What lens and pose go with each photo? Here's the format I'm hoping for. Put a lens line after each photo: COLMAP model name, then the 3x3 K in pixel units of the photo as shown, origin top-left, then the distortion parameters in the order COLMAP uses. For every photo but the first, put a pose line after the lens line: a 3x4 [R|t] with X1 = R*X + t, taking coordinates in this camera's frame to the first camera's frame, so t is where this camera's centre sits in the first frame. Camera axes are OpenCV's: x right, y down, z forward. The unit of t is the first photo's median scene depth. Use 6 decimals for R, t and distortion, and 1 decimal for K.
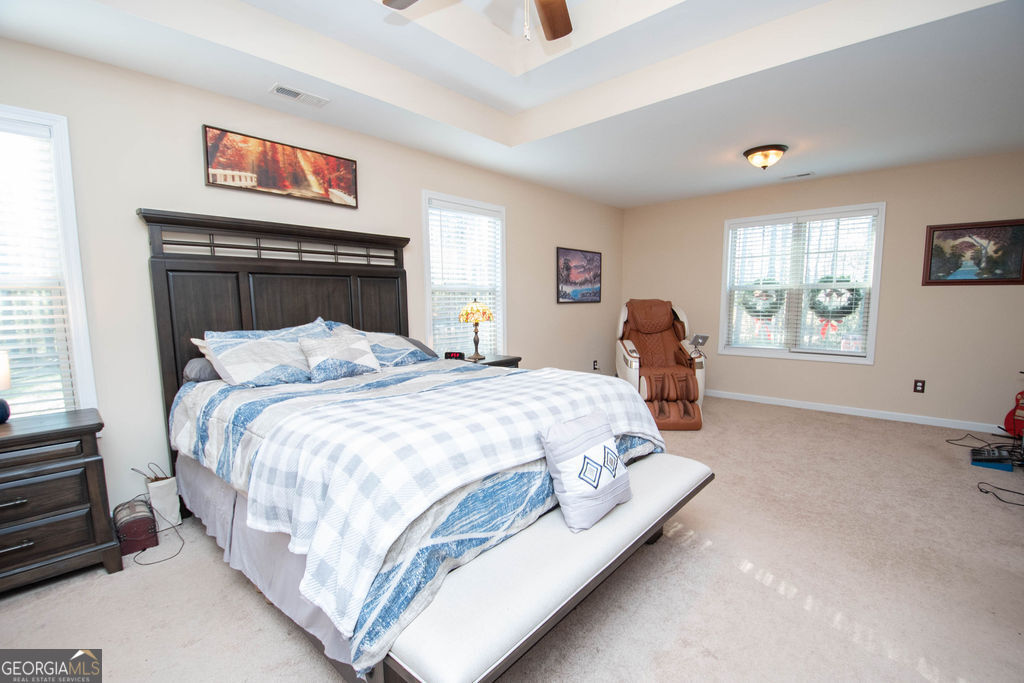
lens RADIAL K [[452.9, 0, 515.4], [0, 452.9, 353.8], [0, 0, 1]] dist [0.003222, -0.016145]
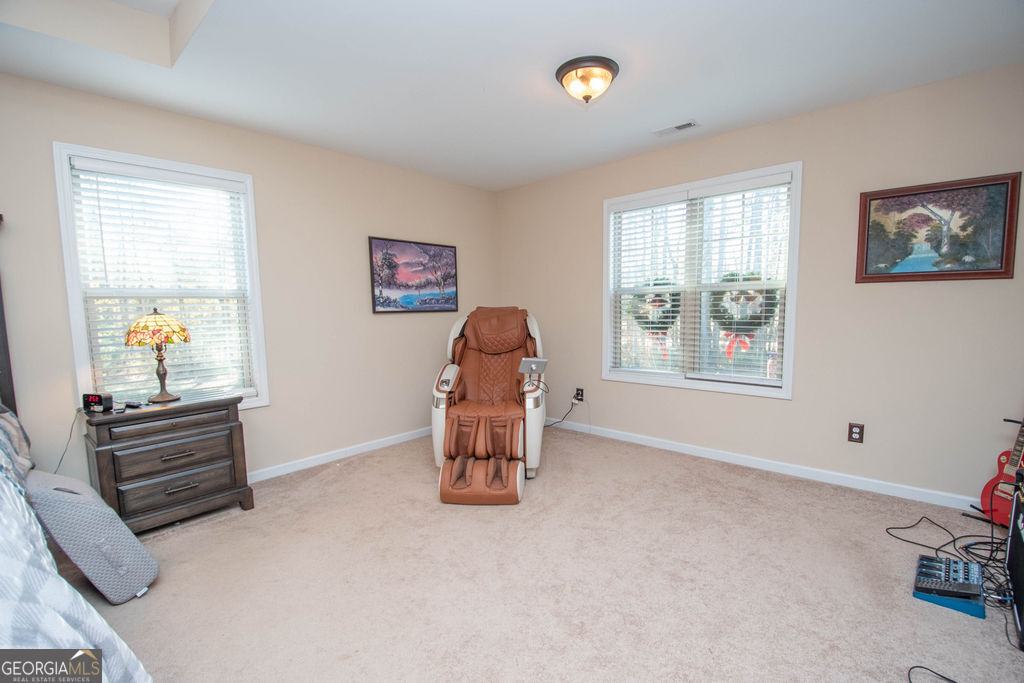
lens RADIAL K [[453.9, 0, 513.3], [0, 453.9, 356.9], [0, 0, 1]] dist [0.004508, -0.017793]
pose [[0.999973, -0.007159, -0.001381, 0.352038], [0.007144, 0.999915, -0.010866, -0.034462], [0.001459, 0.010856, 0.999940, 0.291453]]
